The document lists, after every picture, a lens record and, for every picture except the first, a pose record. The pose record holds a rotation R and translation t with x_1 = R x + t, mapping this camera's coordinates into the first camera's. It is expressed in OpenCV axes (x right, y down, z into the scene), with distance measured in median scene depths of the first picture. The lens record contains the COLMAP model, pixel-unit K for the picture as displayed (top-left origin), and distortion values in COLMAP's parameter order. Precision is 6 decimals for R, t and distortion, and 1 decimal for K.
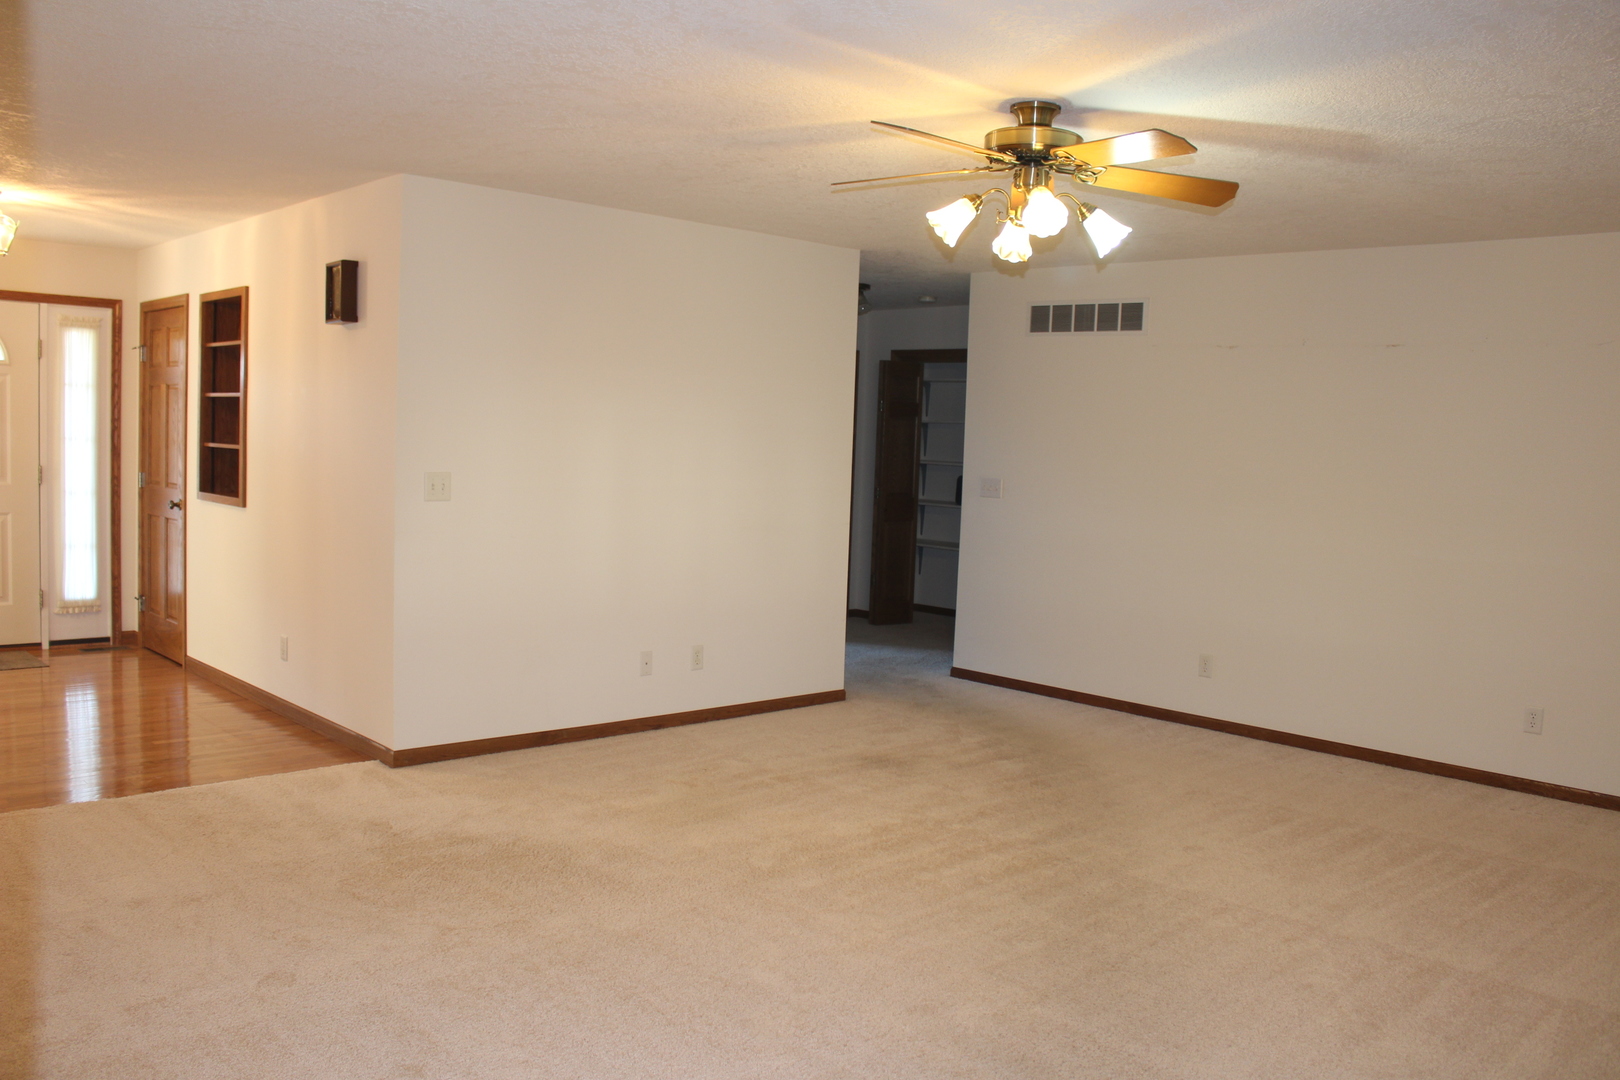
lens RADIAL K [[1318.9, 0, 782.6], [0, 1318.9, 538.4], [0, 0, 1]] dist [-0.136701, 0.112305]
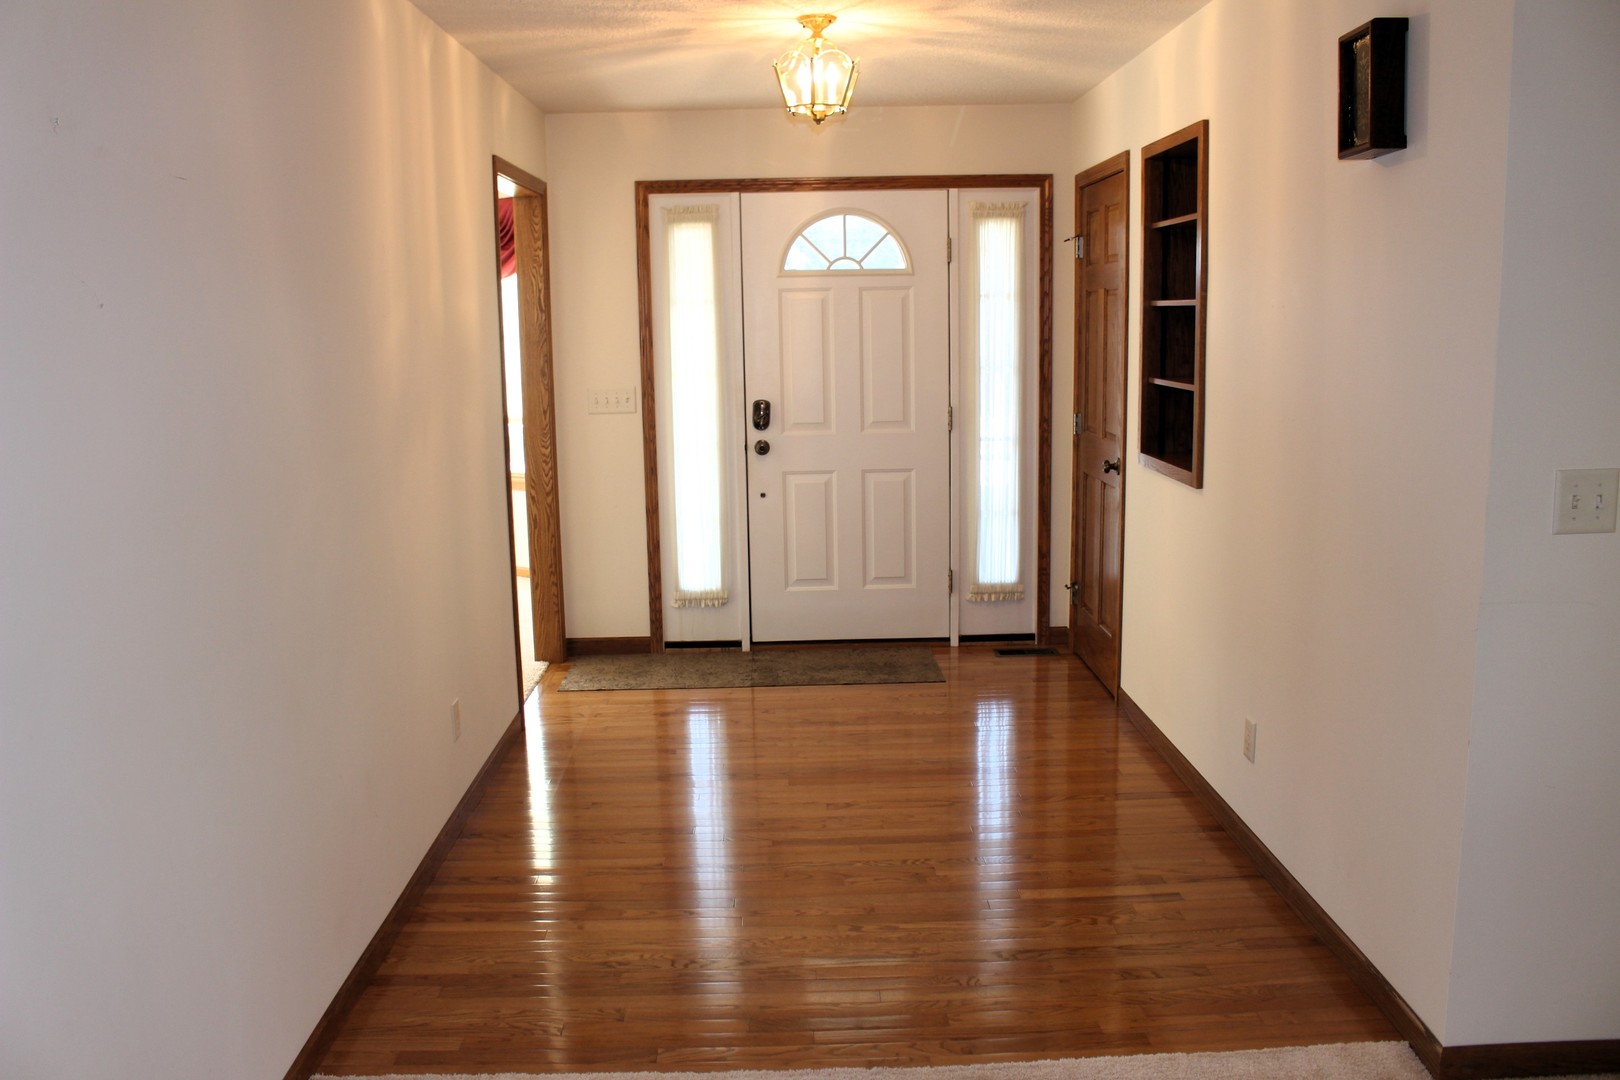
lens RADIAL K [[1318.9, 0, 782.6], [0, 1318.9, 538.4], [0, 0, 1]] dist [-0.136701, 0.112305]
pose [[0.733382, 0.060835, -0.677089, -0.122571], [-0.003222, 0.996288, 0.086025, -0.045390], [0.679809, -0.060908, 0.730856, 0.355979]]
